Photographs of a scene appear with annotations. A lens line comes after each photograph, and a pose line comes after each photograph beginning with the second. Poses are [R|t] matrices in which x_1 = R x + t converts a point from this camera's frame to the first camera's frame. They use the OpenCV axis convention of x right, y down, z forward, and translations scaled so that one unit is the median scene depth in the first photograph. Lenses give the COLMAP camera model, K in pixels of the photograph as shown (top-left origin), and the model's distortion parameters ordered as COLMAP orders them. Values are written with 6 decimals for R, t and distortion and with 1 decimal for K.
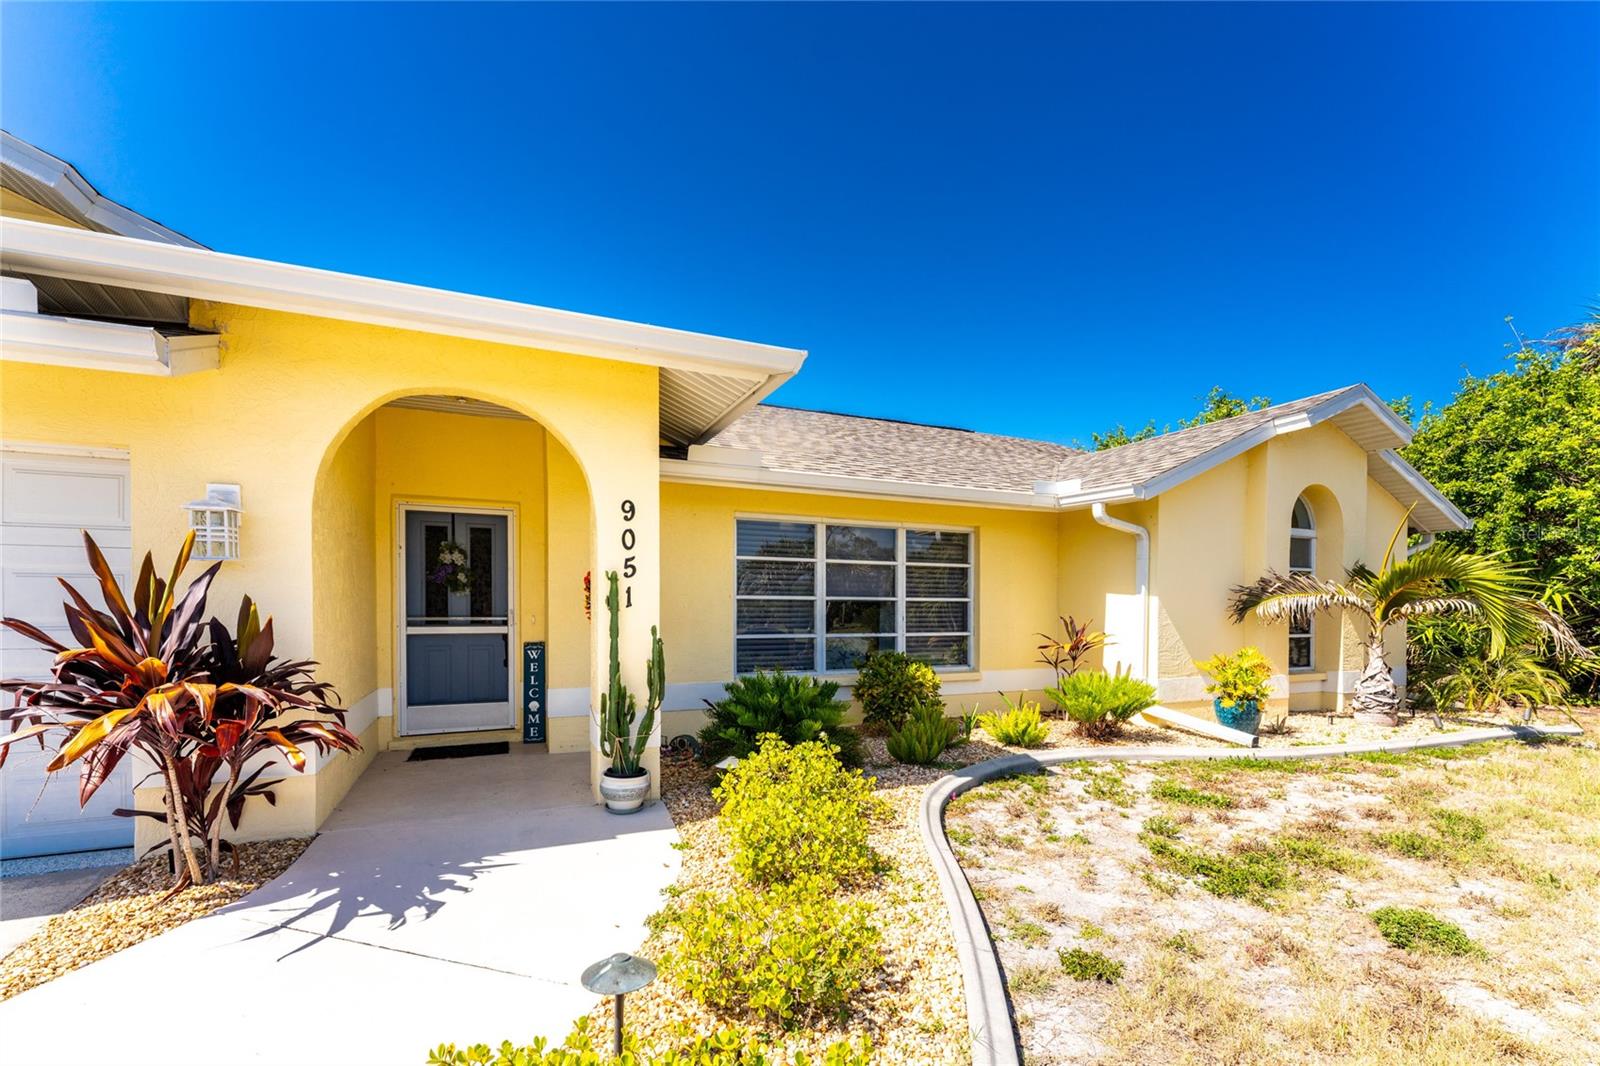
lens RADIAL K [[656.1, 0, 796.5], [0, 656.1, 619.5], [0, 0, 1]] dist [0.000826, -0.001026]
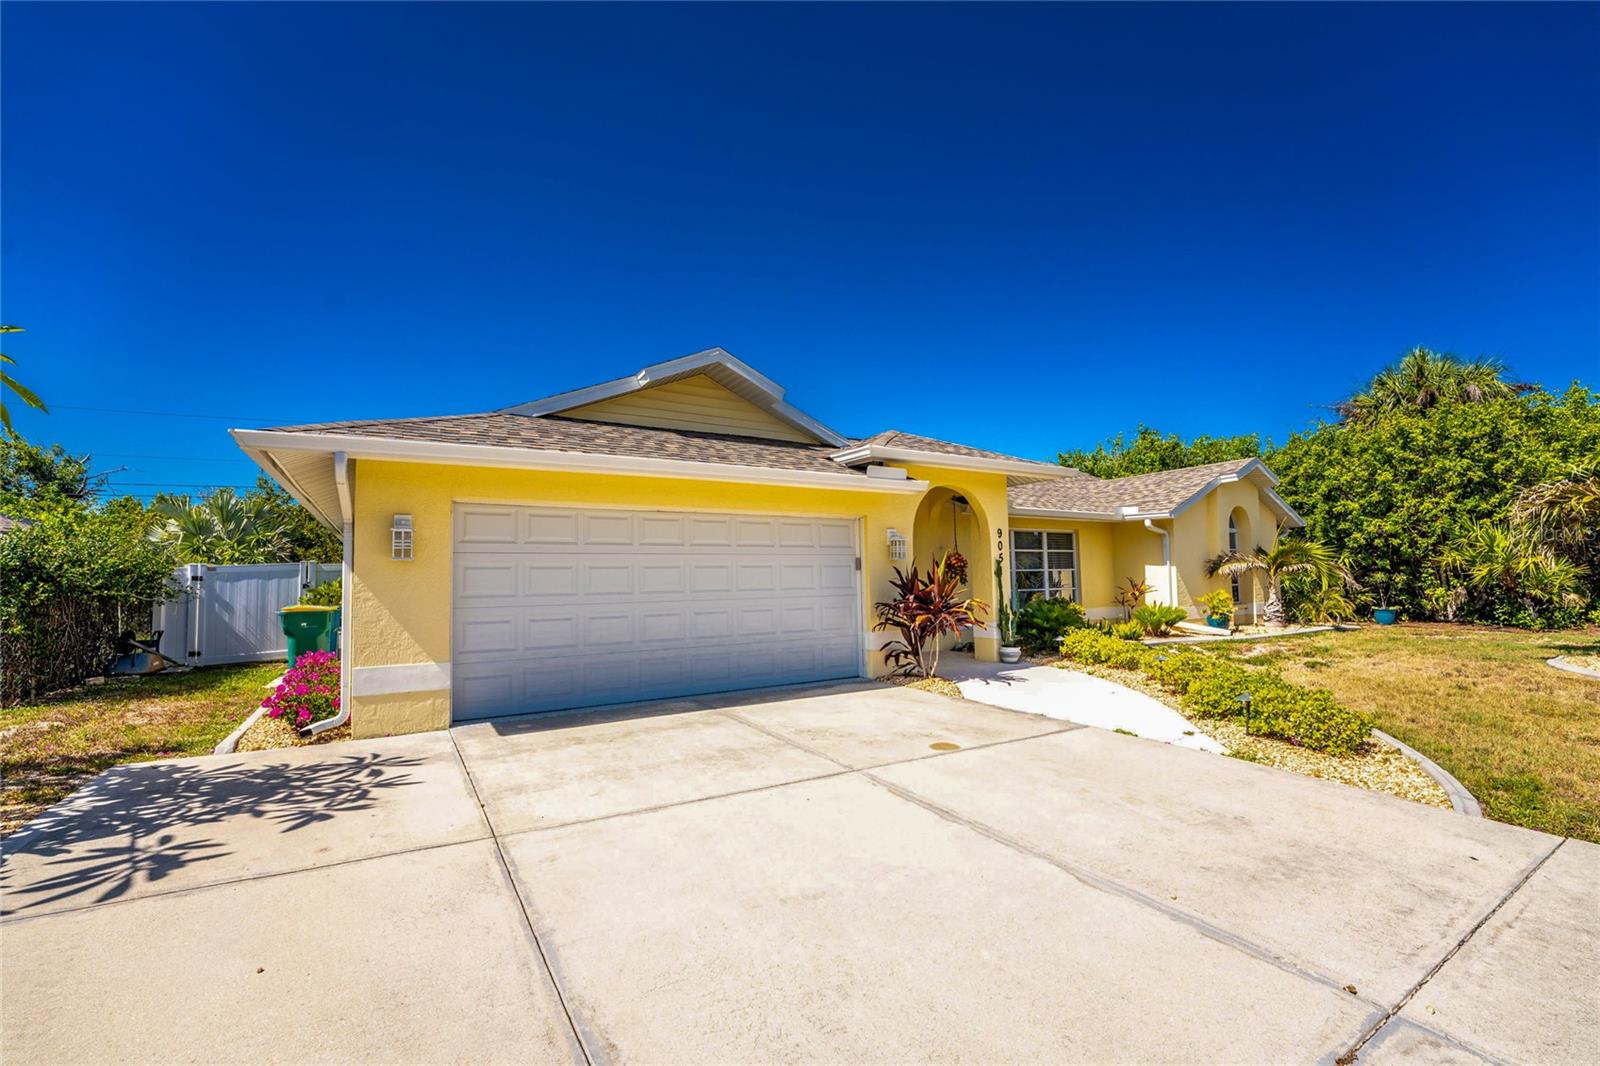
lens RADIAL K [[656.1, 0, 837.1], [0, 656.1, 540.9], [0, 0, 1]] dist [0.000826, -0.001026]
pose [[0.982077, -0.013383, 0.188007, -0.909677], [0.028666, 0.996478, -0.078807, 0.019427], [-0.186290, 0.082784, 0.979001, -0.829744]]
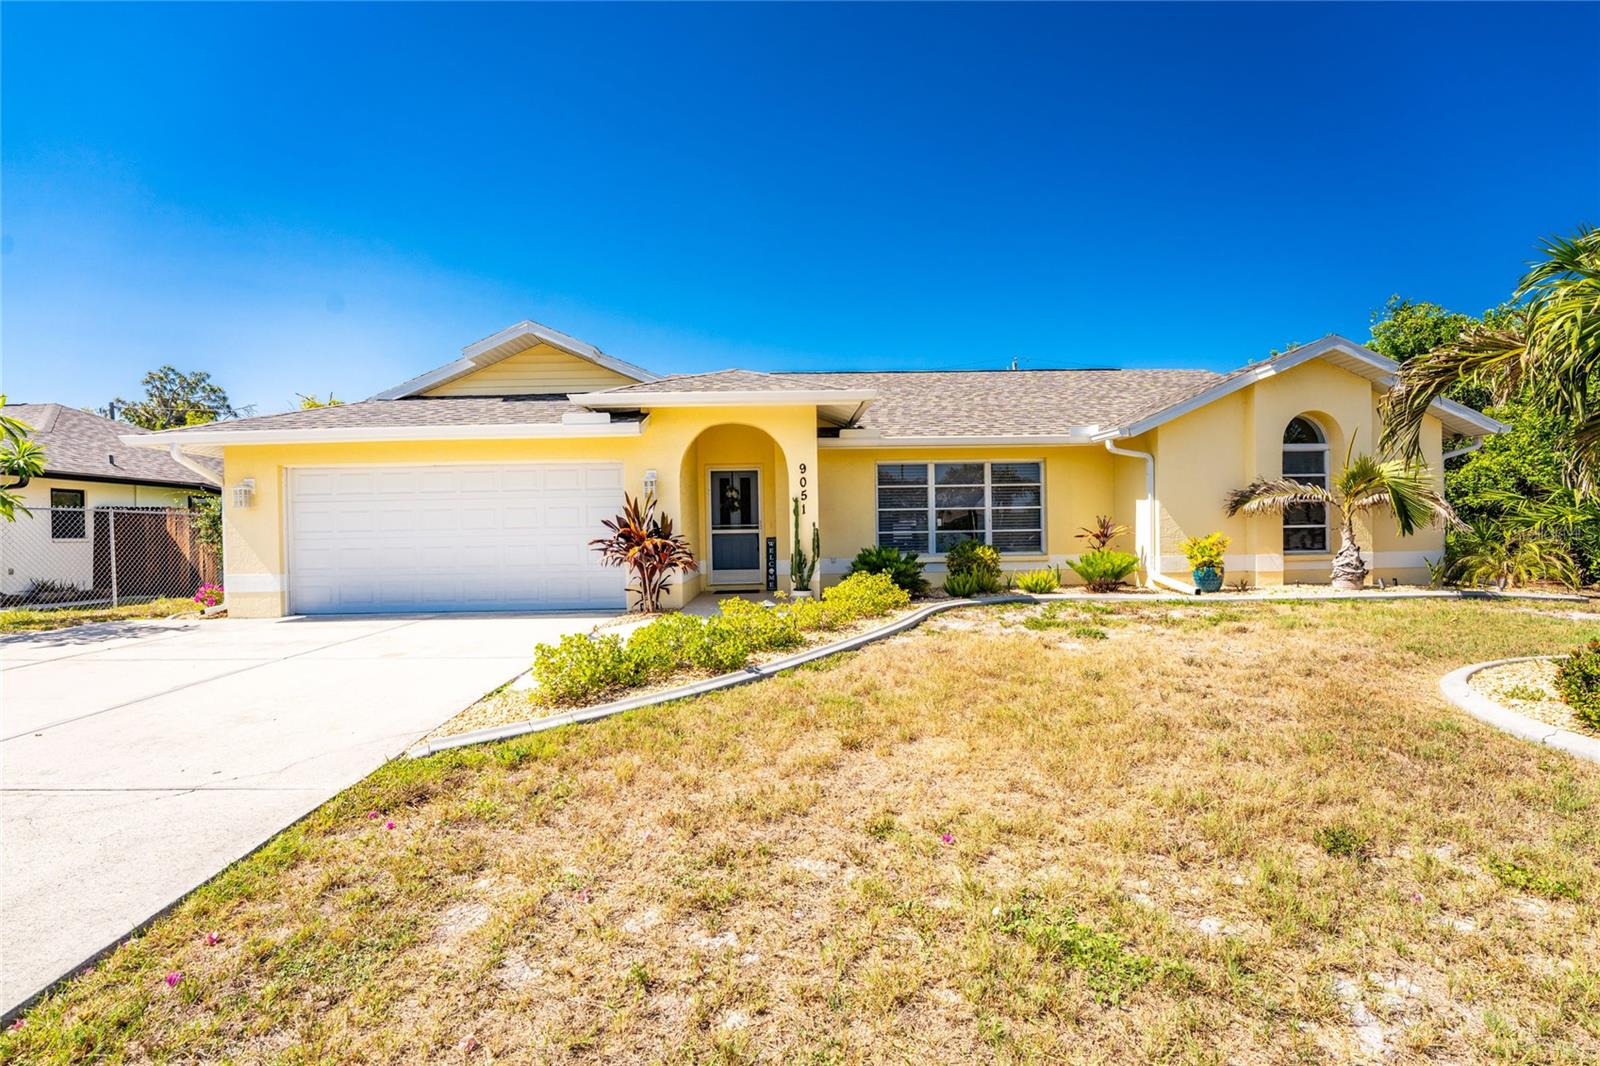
lens RADIAL K [[656.1, 0, 832.1], [0, 656.1, 544.3], [0, 0, 1]] dist [0.000826, -0.001026]
pose [[0.941050, -0.017050, -0.337837, 0.403978], [0.017356, 0.999847, -0.002114, 0.063146], [0.337821, -0.003874, 0.941202, -0.718586]]
